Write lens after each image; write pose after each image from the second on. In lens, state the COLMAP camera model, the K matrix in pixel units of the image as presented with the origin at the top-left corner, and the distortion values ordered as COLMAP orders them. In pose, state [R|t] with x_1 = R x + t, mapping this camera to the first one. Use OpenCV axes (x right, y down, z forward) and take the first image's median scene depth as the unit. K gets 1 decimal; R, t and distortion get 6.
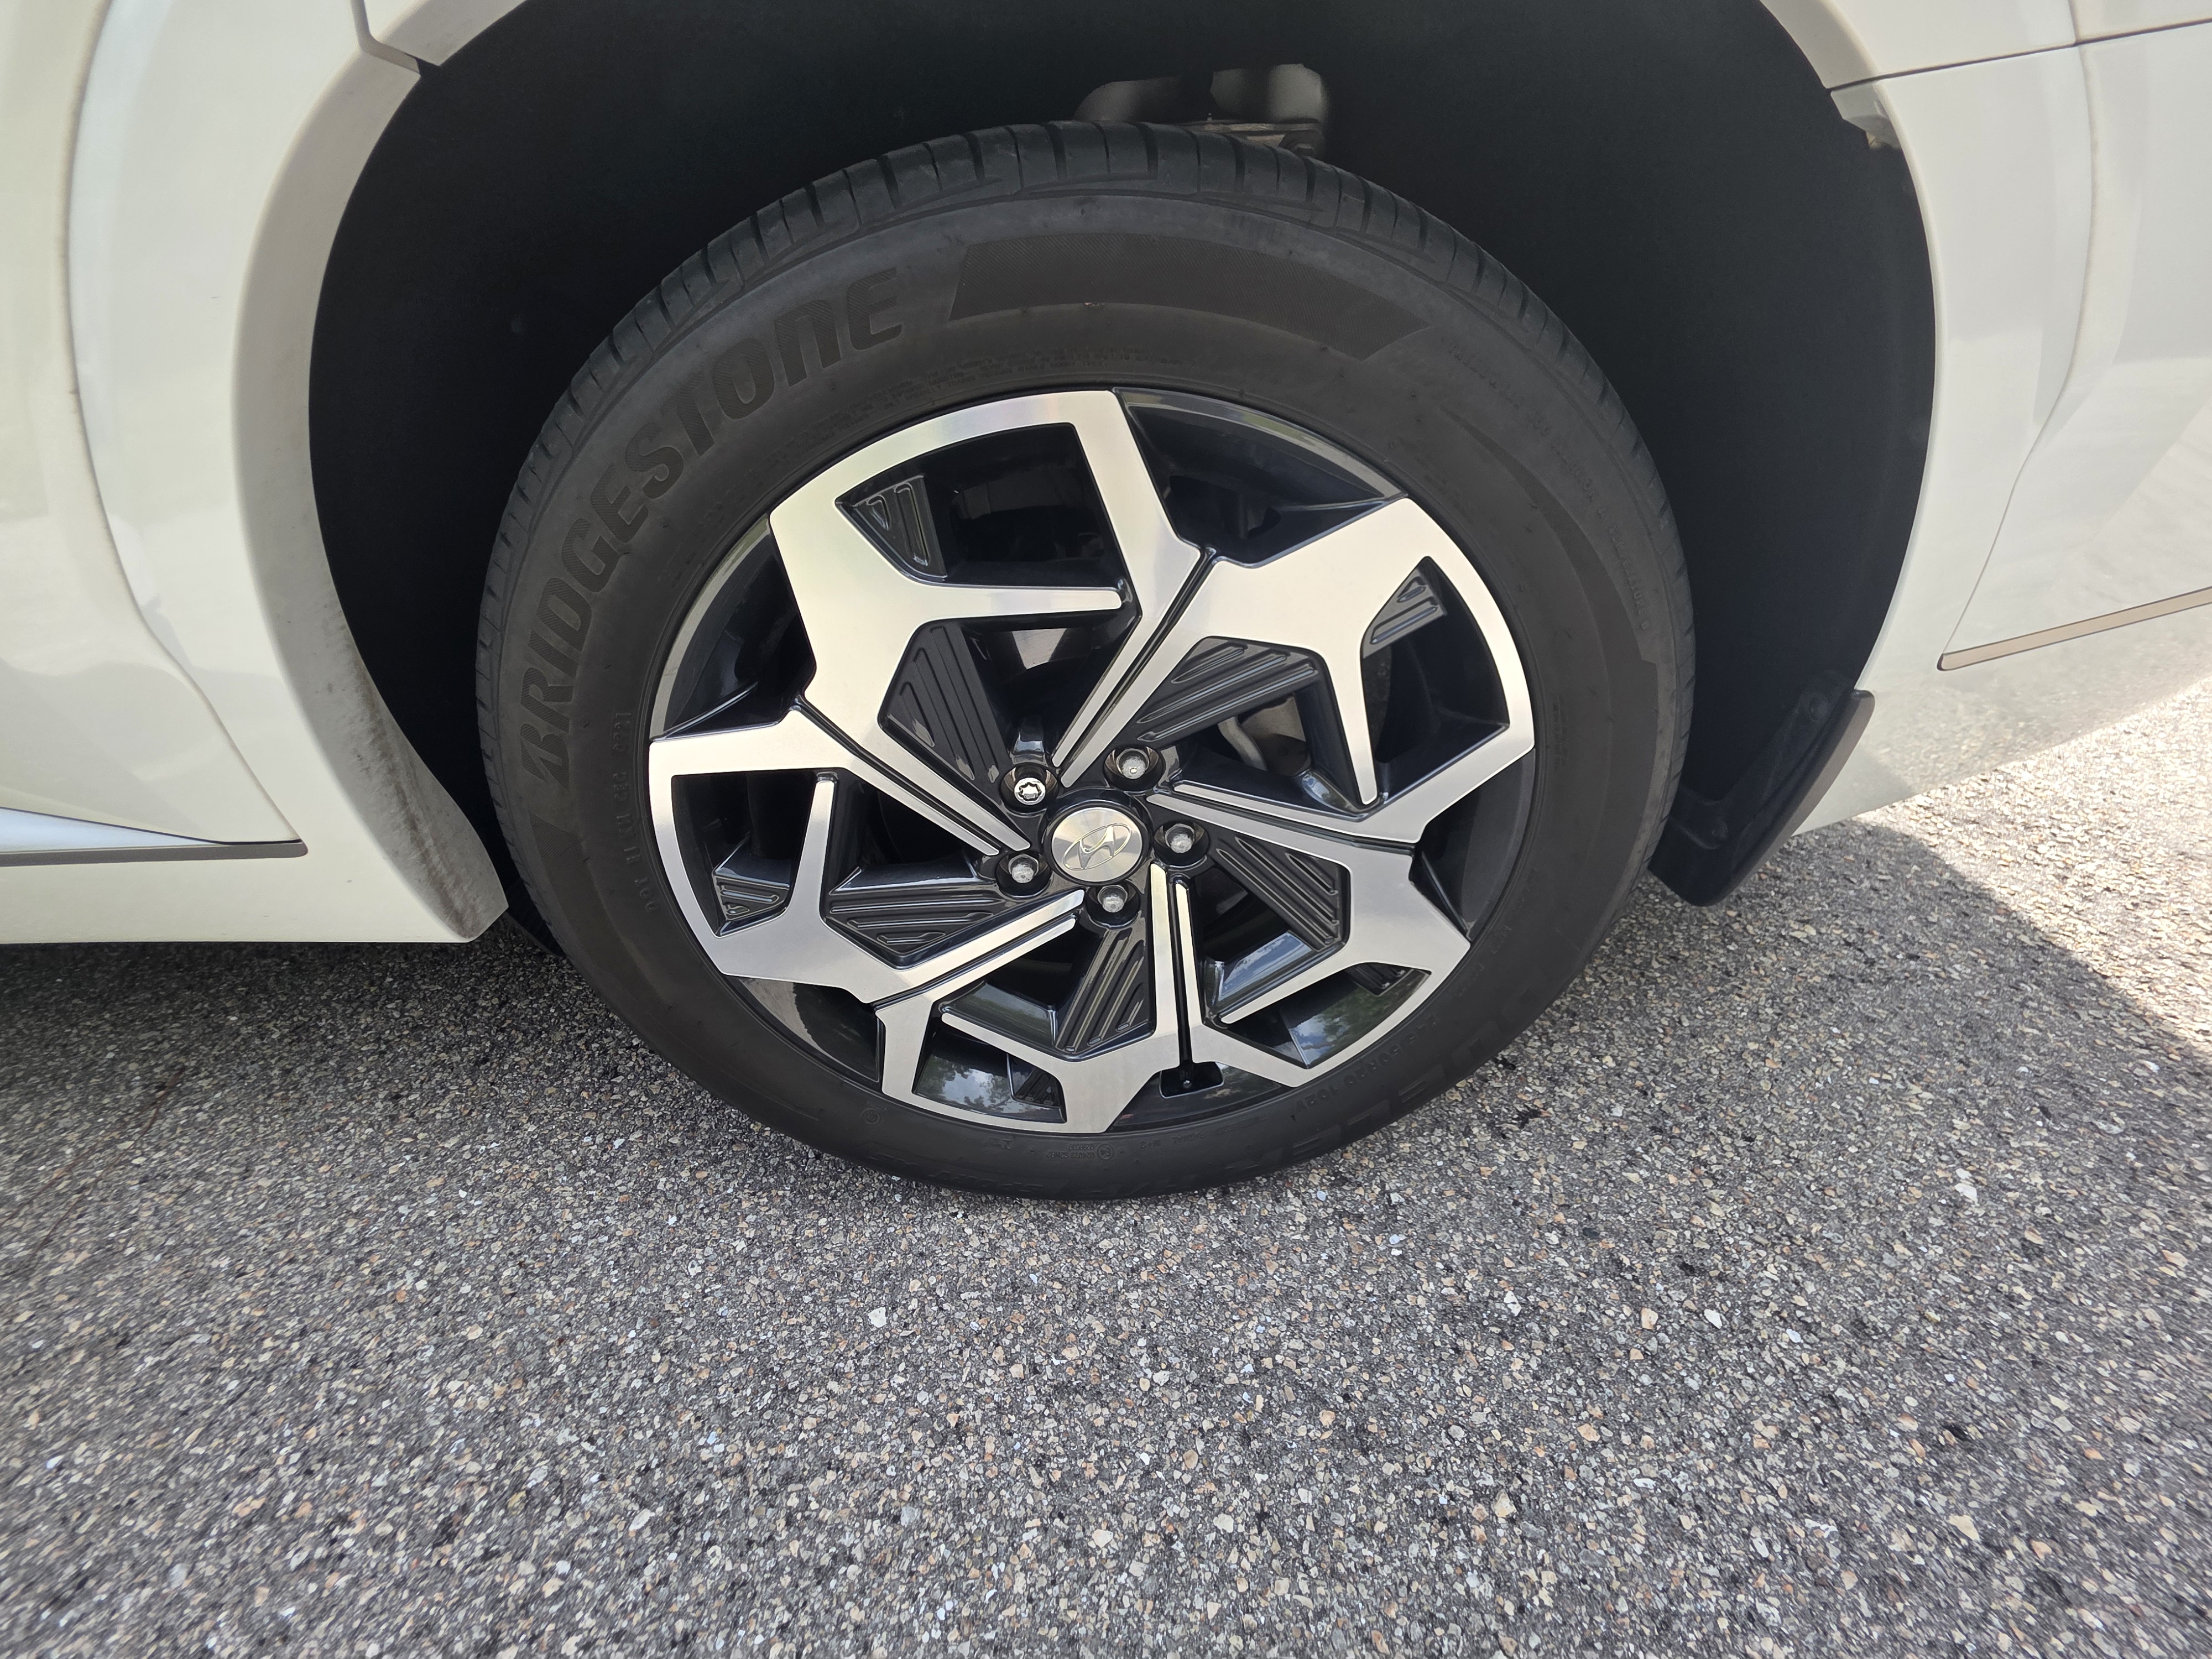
lens RADIAL K [[901.7, 0, 1117.7], [0, 901.7, 821.3], [0, 0, 1]] dist [0.002439, 0.001219]
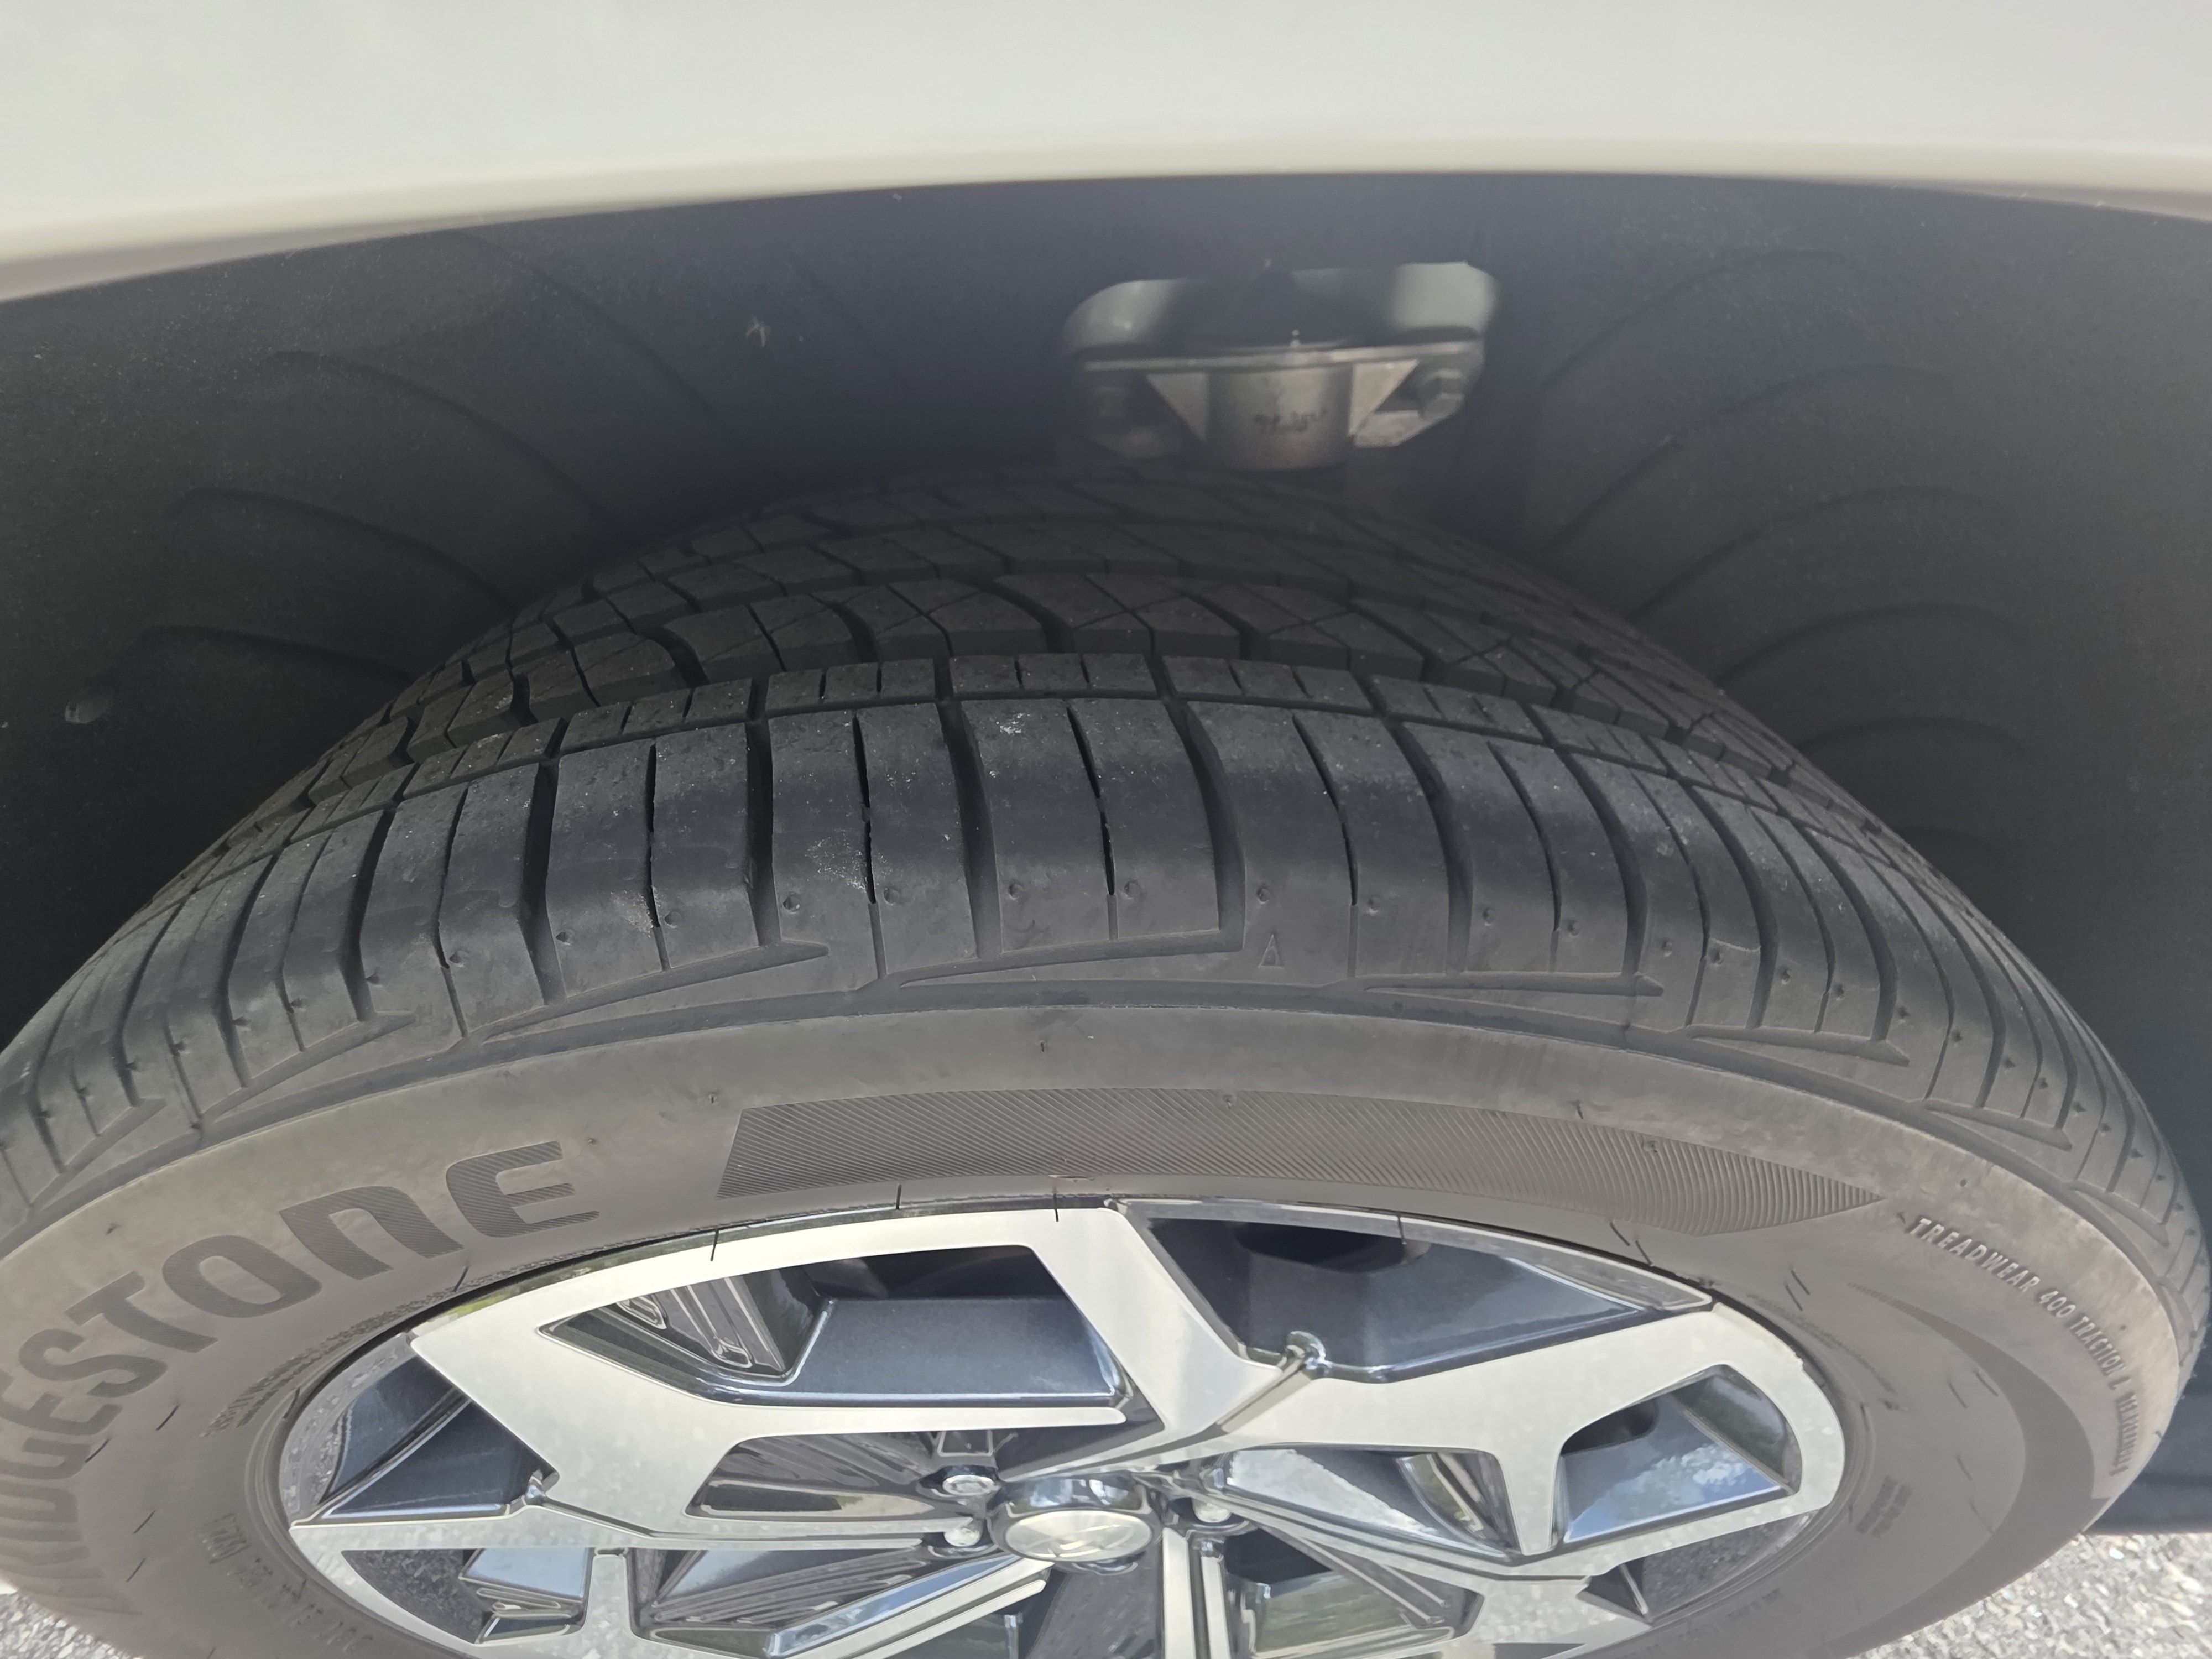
lens RADIAL K [[901.7, 0, 1121.0], [0, 901.7, 817.0], [0, 0, 1]] dist [0.002439, 0.001219]
pose [[0.999814, 0.019245, 0.000806, -0.006063], [-0.019257, 0.997834, 0.062898, -0.610582], [0.000406, -0.062902, 0.998020, 0.486943]]
